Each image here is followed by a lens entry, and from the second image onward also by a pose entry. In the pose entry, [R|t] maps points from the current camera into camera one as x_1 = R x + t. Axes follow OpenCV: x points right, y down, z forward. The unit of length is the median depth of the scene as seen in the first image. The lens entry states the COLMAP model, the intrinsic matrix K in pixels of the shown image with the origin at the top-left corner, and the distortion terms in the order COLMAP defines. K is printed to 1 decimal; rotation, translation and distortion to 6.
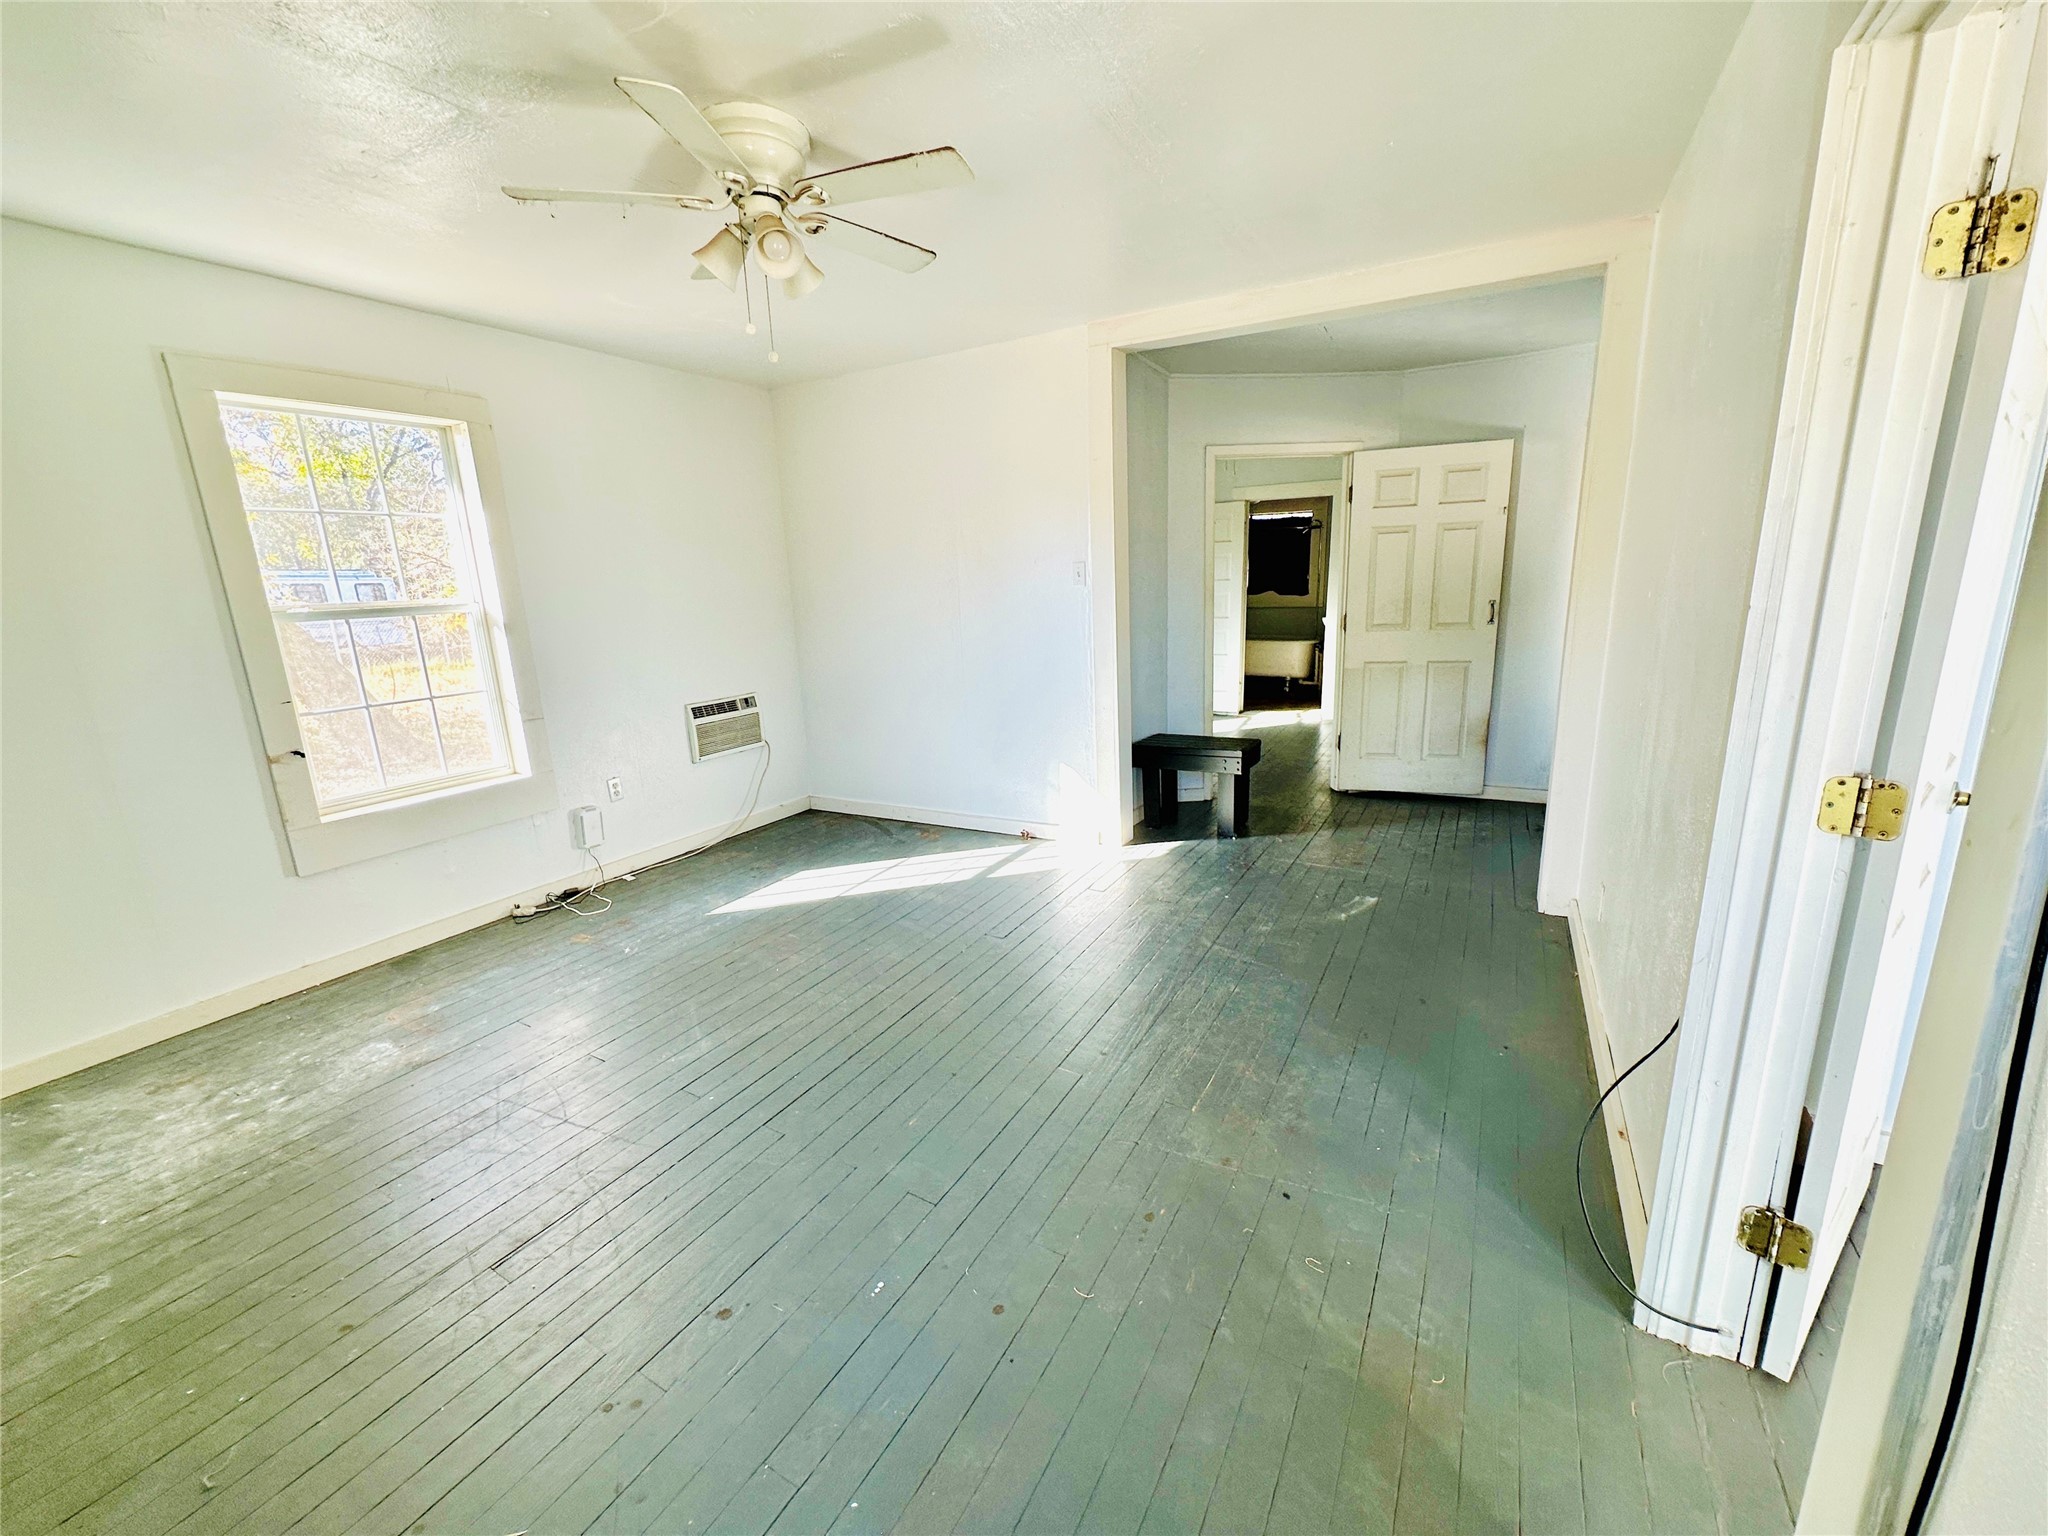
lens RADIAL K [[809.5, 0, 1024.0], [0, 809.5, 768.0], [0, 0, 1]] dist [-0.000673, -0.000067]
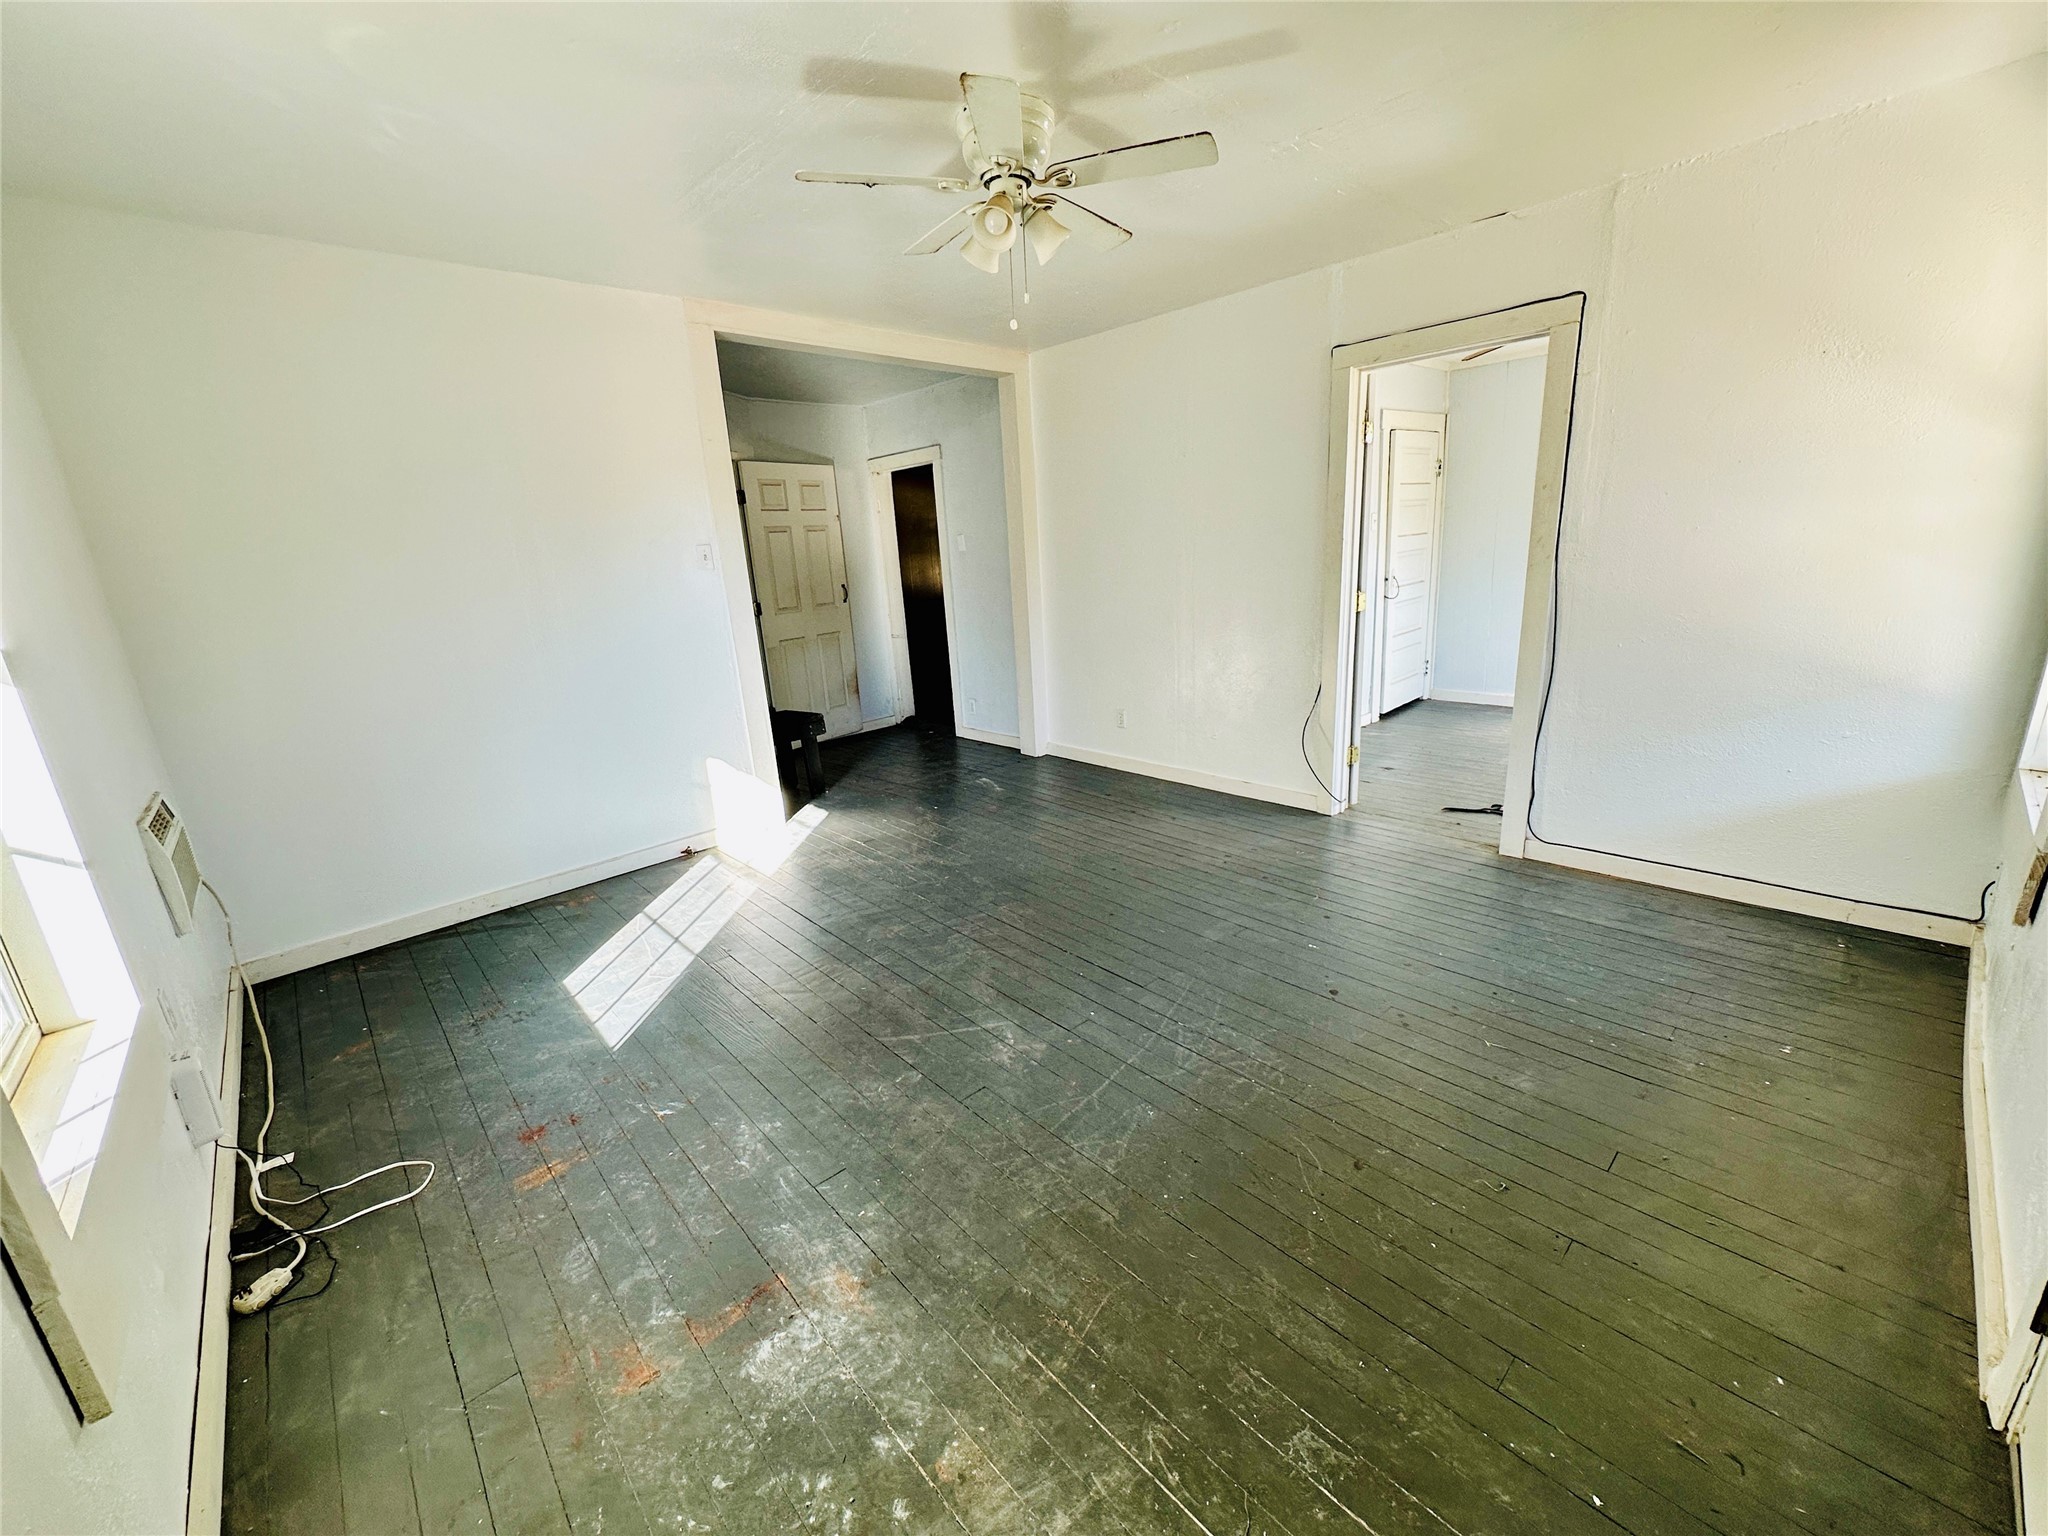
lens RADIAL K [[816.2, 0, 1021.1], [0, 816.2, 767.0], [0, 0, 1]] dist [-0.001027, -0.000222]
pose [[0.299689, -0.224637, 0.927213, -0.728157], [0.261973, 0.953902, 0.146429, -0.043864], [-0.917364, 0.199022, 0.344723, 0.357153]]
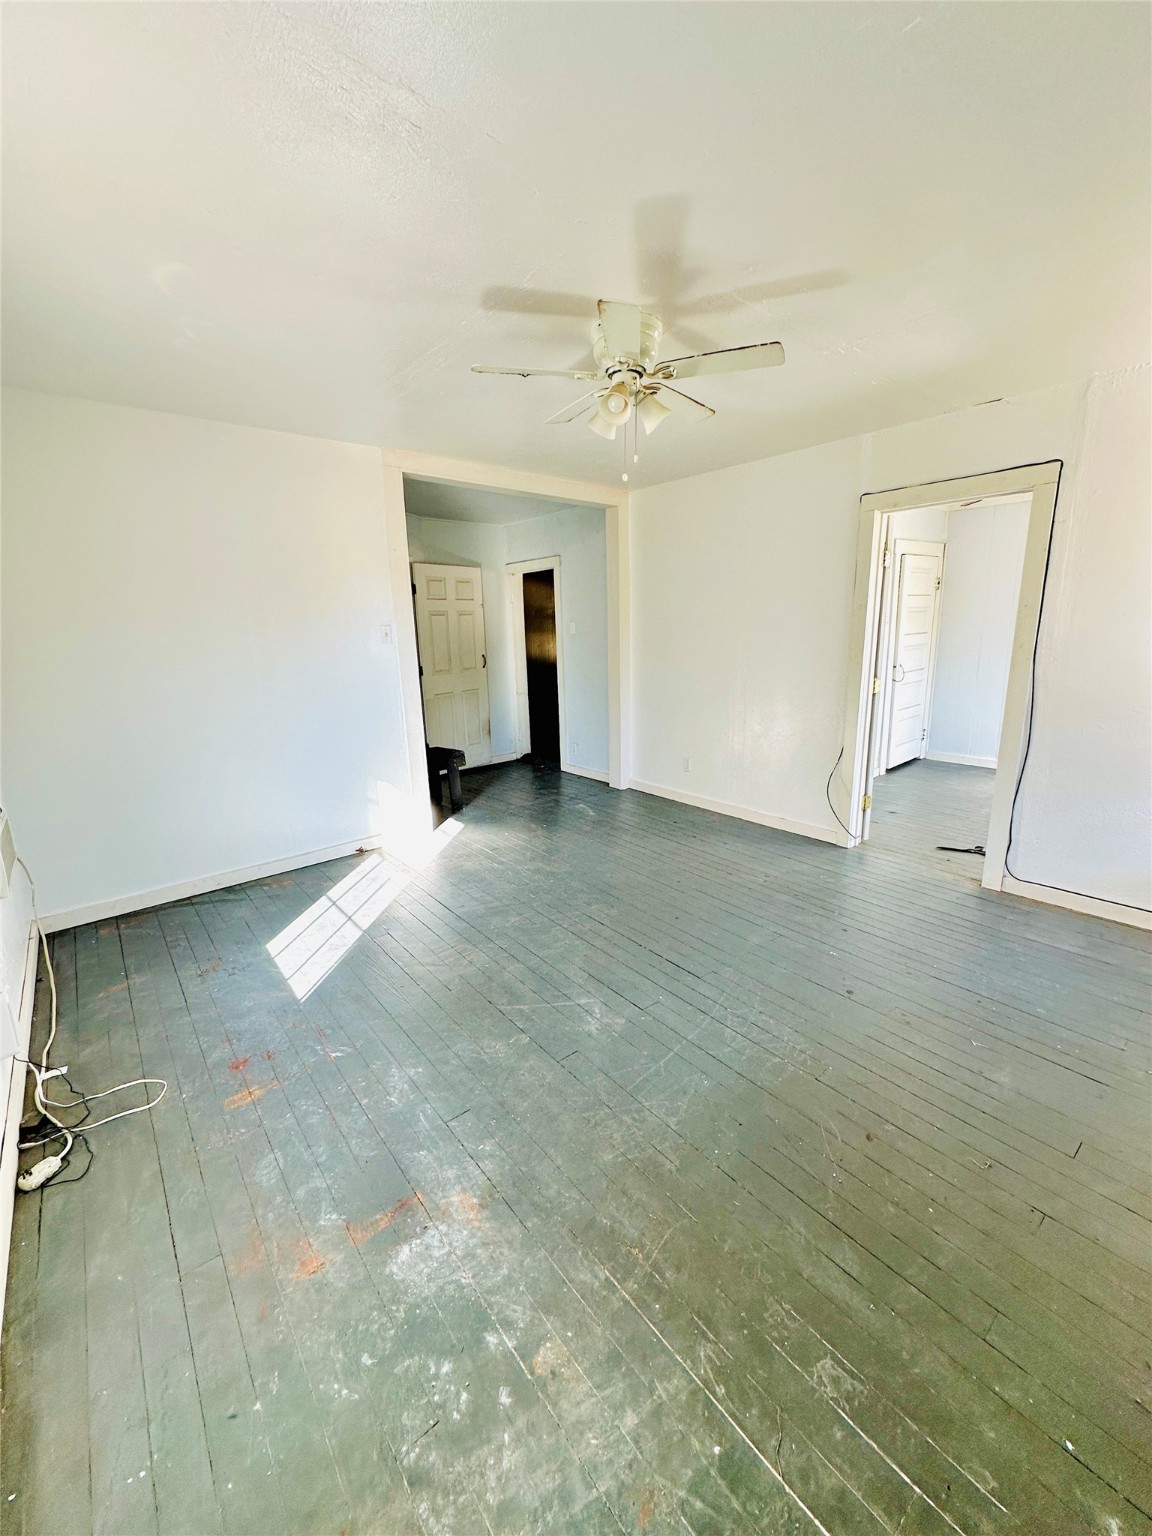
lens RADIAL K [[612.1, 0, 576.0], [0, 612.1, 768.0], [0, 0, 1]] dist [-0.001027, -0.000222]
pose [[0.353213, -0.177201, 0.918608, -0.725468], [0.222481, 0.969639, 0.101499, -0.059501], [-0.908704, 0.168522, 0.381913, 0.364626]]
